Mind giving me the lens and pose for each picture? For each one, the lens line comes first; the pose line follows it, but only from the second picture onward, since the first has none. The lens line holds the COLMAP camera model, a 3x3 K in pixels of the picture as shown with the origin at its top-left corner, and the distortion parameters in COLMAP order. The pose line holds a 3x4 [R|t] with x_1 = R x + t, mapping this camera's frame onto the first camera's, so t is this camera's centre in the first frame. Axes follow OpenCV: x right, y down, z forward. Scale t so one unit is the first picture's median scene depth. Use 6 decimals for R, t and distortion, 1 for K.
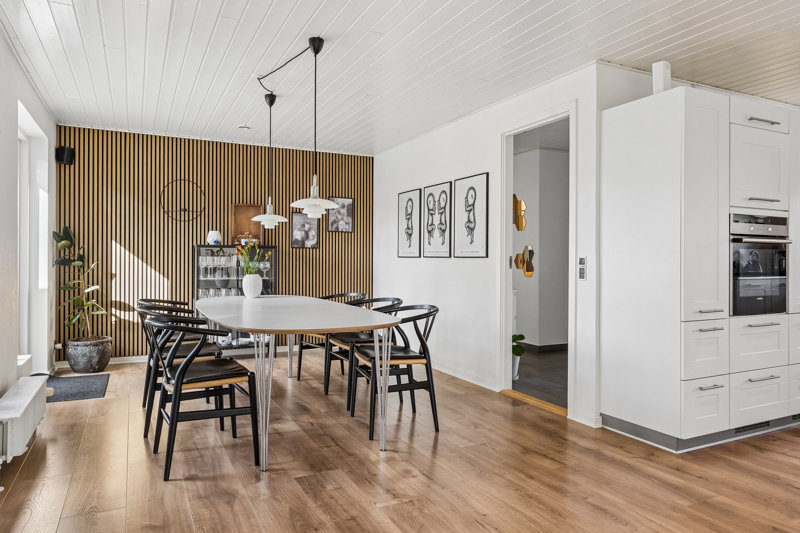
lens RADIAL K [[532.6, 0, 400.0], [0, 532.6, 266.5], [0, 0, 1]] dist [-0.001297, -0.001732]
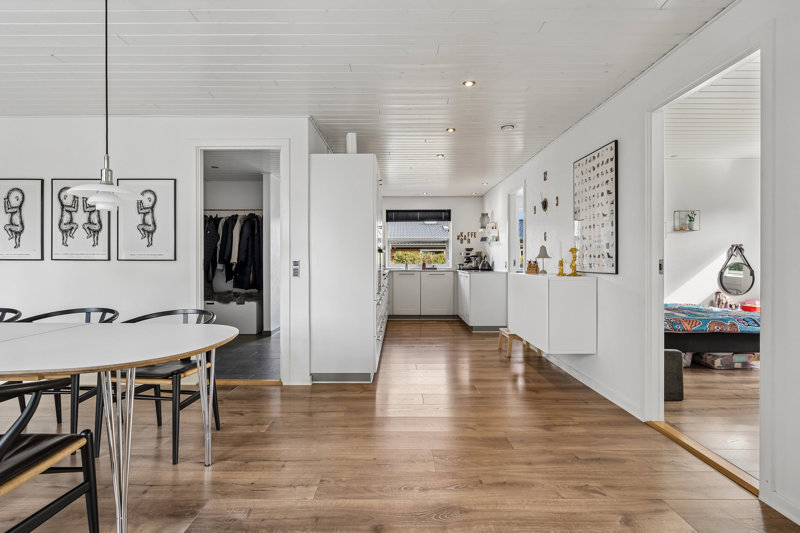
lens RADIAL K [[403.0, 0, 400.0], [0, 403.0, 266.5], [0, 0, 1]] dist [0.000786, -0.000295]
pose [[0.445960, -0.014813, 0.894931, -0.332473], [0.015077, 0.999845, 0.009037, -0.005336], [-0.894926, 0.009463, 0.446114, 0.242260]]
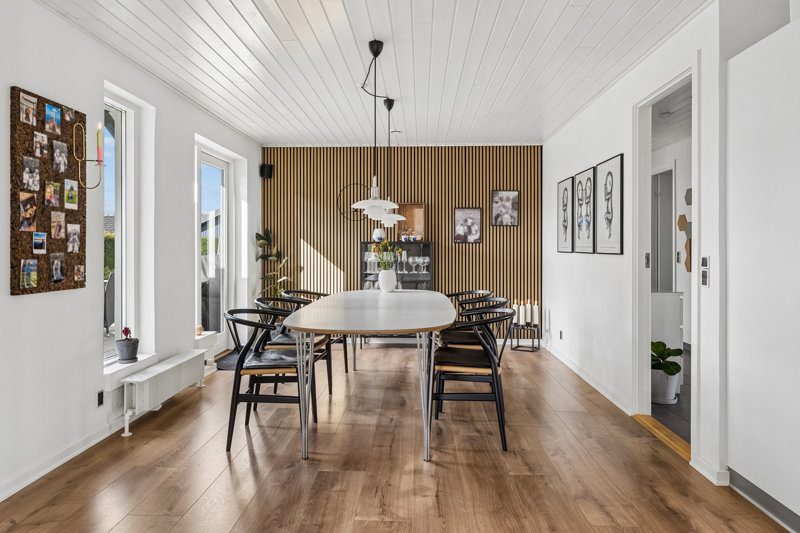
lens RADIAL K [[516.1, 0, 398.1], [0, 516.1, 252.8], [0, 0, 1]] dist [-0.004305, -0.003004]
pose [[0.873831, -0.000766, -0.486229, 0.239714], [-0.002166, 0.999983, -0.005468, -0.013417], [0.486225, 0.005831, 0.873814, 0.108840]]
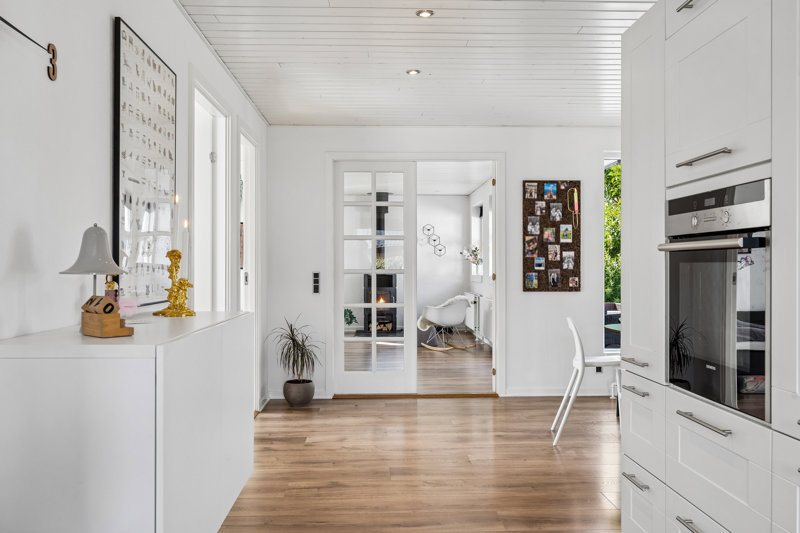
lens RADIAL K [[702.5, 0, 400.0], [0, 702.5, 266.5], [0, 0, 1]] dist [-0.000911, -0.000303]
pose [[-0.410411, -0.005579, -0.911883, 0.951462], [-0.012590, 0.999921, -0.000451, -0.016426], [0.911814, 0.011296, -0.410449, 0.700591]]
